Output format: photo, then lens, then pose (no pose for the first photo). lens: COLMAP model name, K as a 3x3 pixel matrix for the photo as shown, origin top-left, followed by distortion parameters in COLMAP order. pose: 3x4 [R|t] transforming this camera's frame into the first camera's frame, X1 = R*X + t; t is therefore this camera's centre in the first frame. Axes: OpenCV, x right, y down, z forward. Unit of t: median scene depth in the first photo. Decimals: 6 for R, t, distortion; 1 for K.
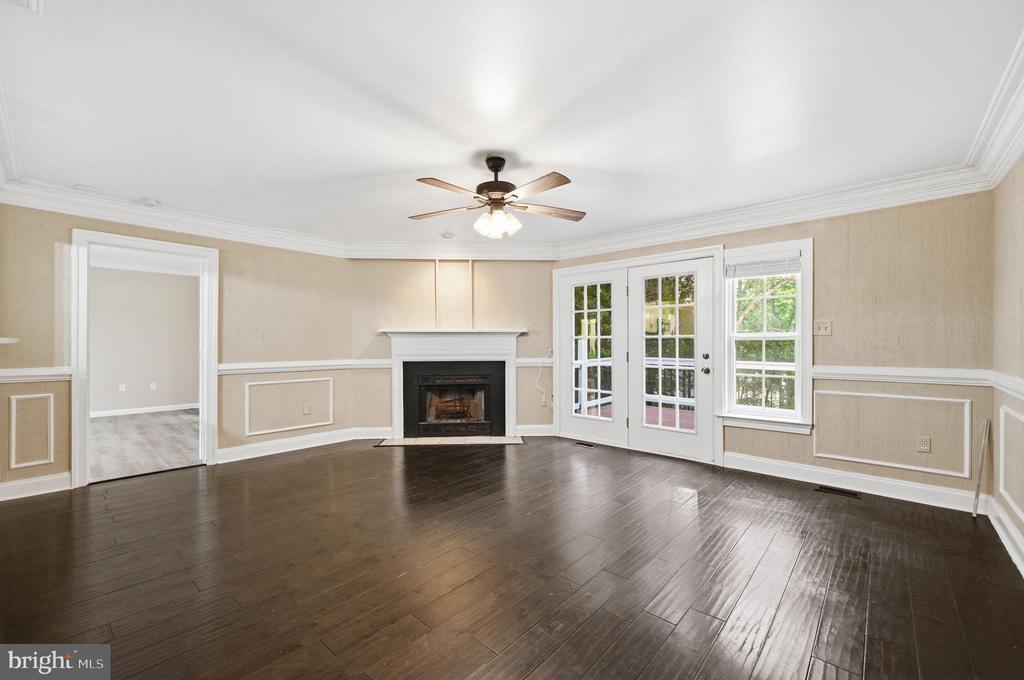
lens RADIAL K [[413.0, 0, 510.6], [0, 413.0, 344.5], [0, 0, 1]] dist [-0.002620, -0.000707]
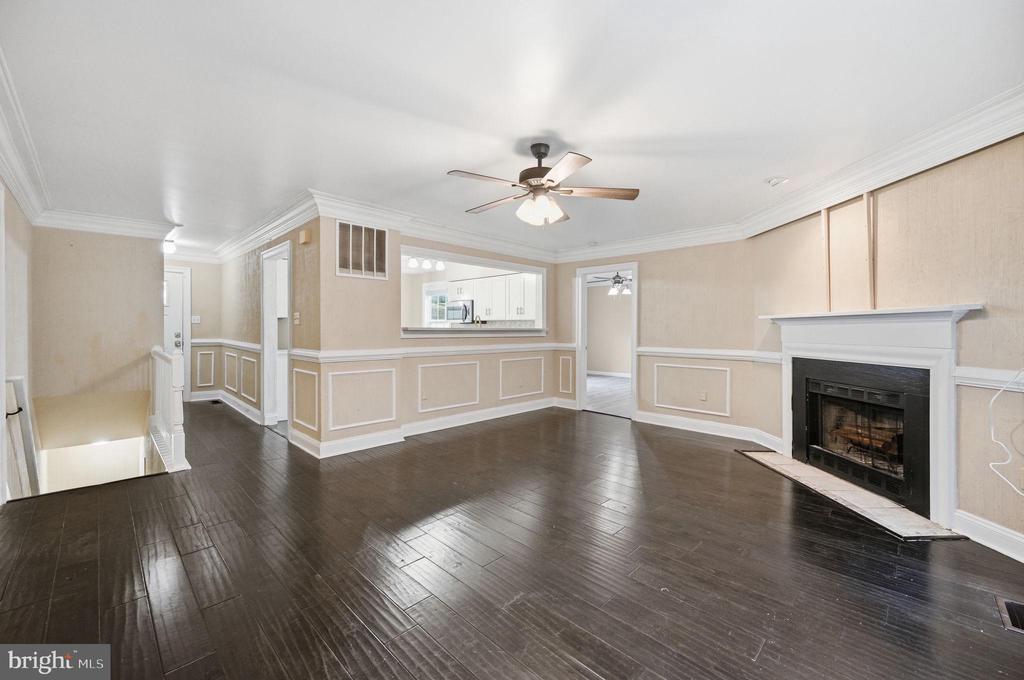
lens RADIAL K [[413.0, 0, 509.2], [0, 413.0, 328.9], [0, 0, 1]] dist [-0.002620, -0.000707]
pose [[-0.053680, -0.000854, -0.998558, 0.525081], [-0.008635, 0.999963, -0.000391, -0.005370], [0.998521, 0.008601, -0.053685, 0.525326]]
